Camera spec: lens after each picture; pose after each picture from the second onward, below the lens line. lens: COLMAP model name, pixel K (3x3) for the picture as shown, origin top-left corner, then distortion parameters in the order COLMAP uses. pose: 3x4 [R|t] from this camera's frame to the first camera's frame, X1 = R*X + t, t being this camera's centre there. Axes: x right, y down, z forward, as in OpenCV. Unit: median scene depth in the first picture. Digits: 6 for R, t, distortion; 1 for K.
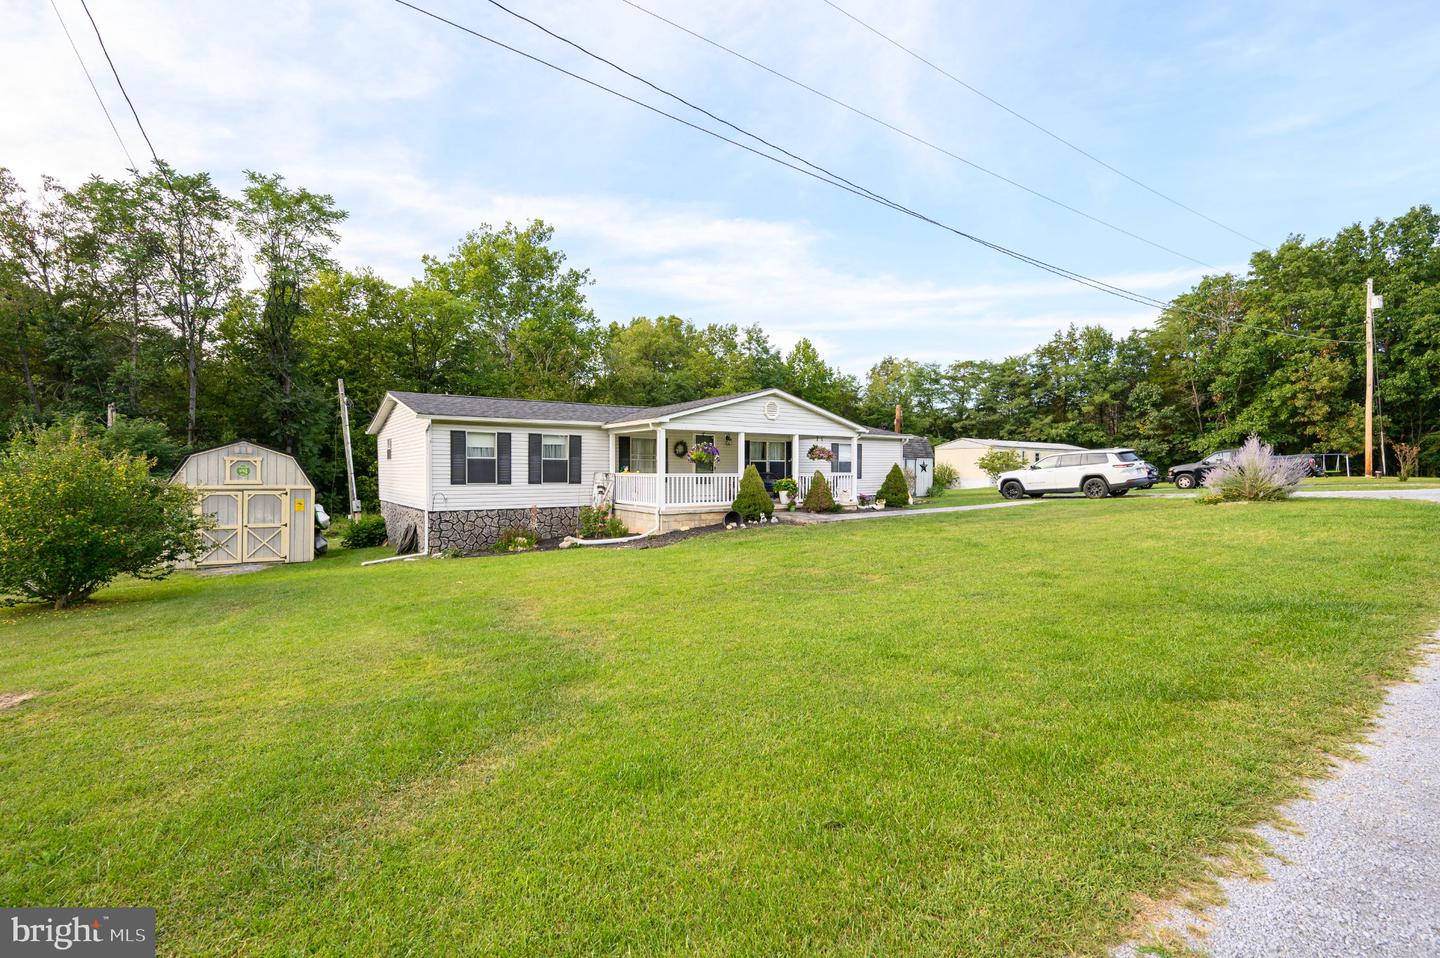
lens RADIAL K [[632.9, 0, 720.2], [0, 632.9, 475.3], [0, 0, 1]] dist [-0.000164, -0.000081]
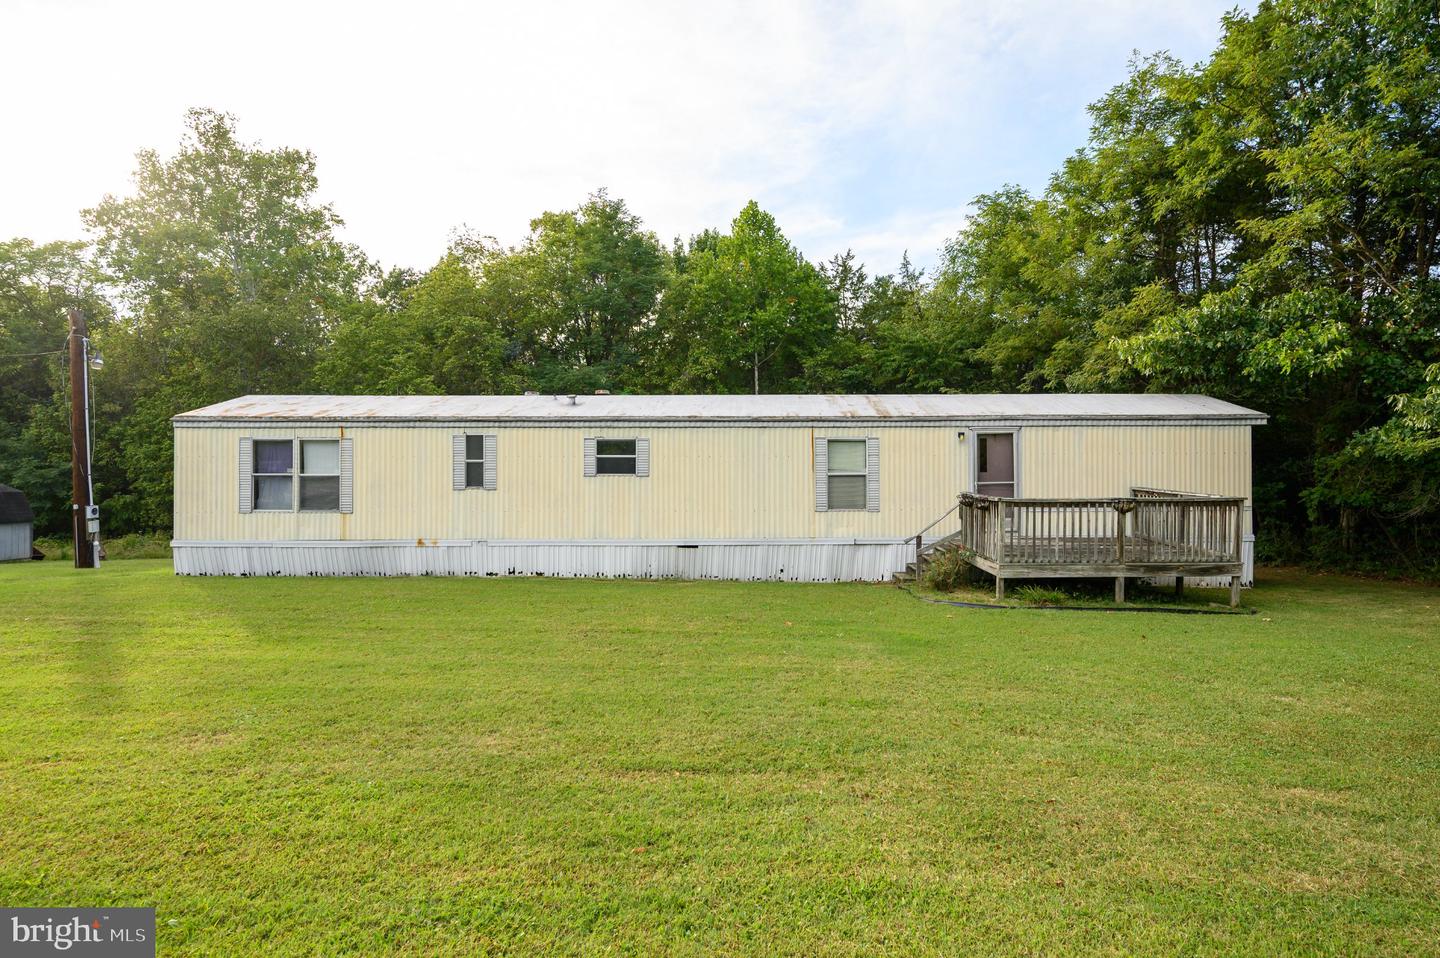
lens RADIAL K [[765.3, 0, 724.7], [0, 765.3, 469.0], [0, 0, 1]] dist [-0.000587, 0.000360]
pose [[0.756583, 0.004385, -0.653883, 0.734116], [-0.005060, 0.999987, 0.000850, -0.025636], [0.653878, 0.002665, 0.756595, 0.819980]]
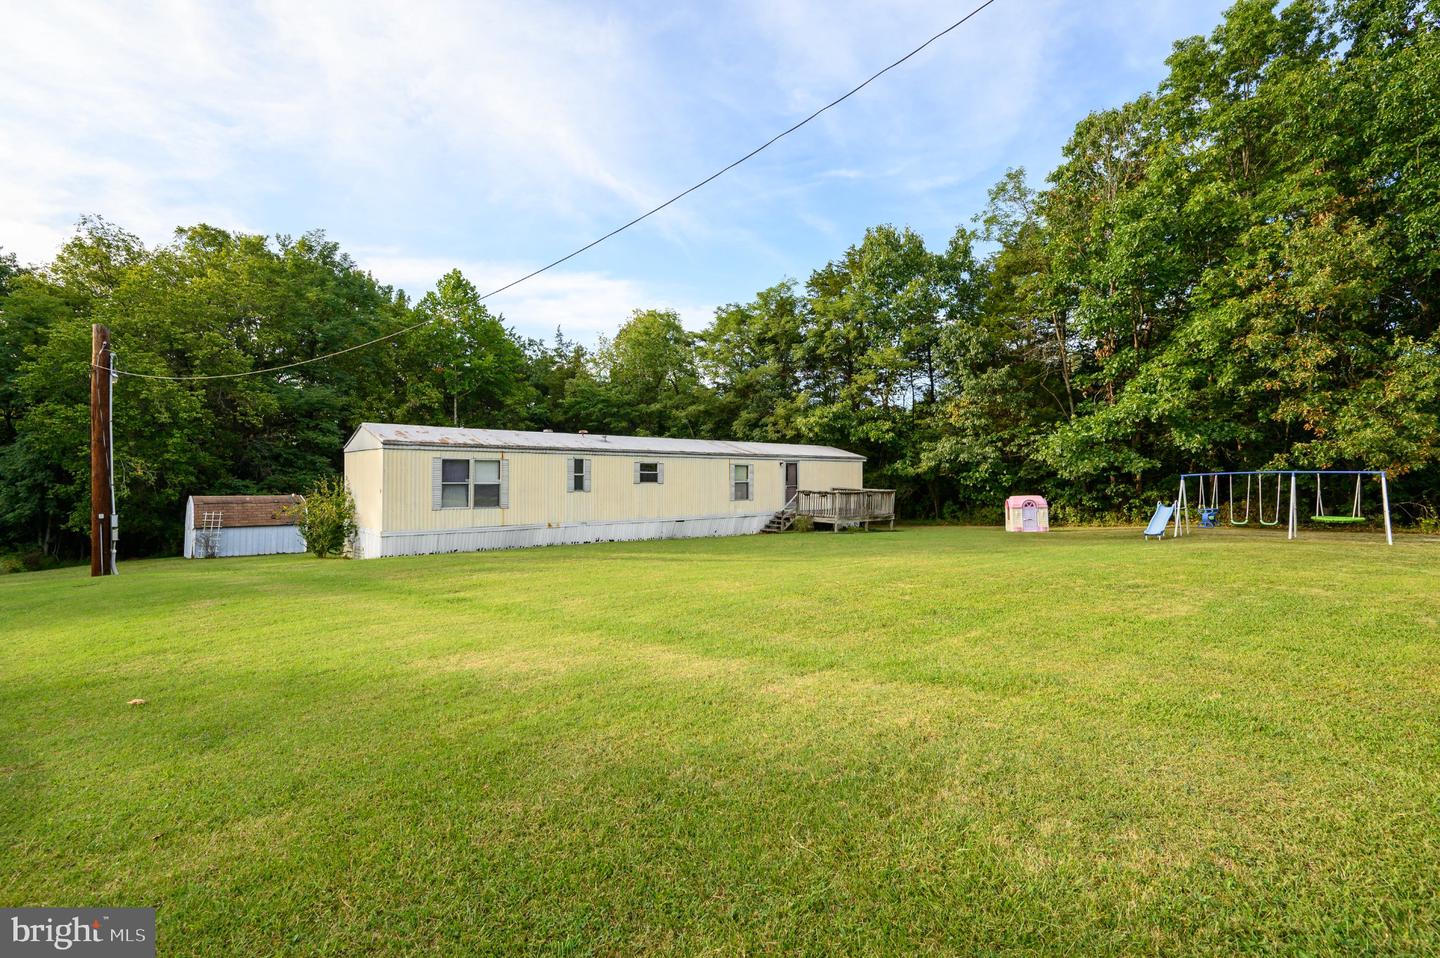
lens RADIAL K [[632.9, 0, 707.0], [0, 632.9, 477.3], [0, 0, 1]] dist [-0.000164, -0.000081]
pose [[0.999847, 0.002984, -0.017222, 0.556244], [-0.003116, 0.999966, -0.007667, -0.023333], [0.017198, 0.007720, 0.999822, 0.575860]]
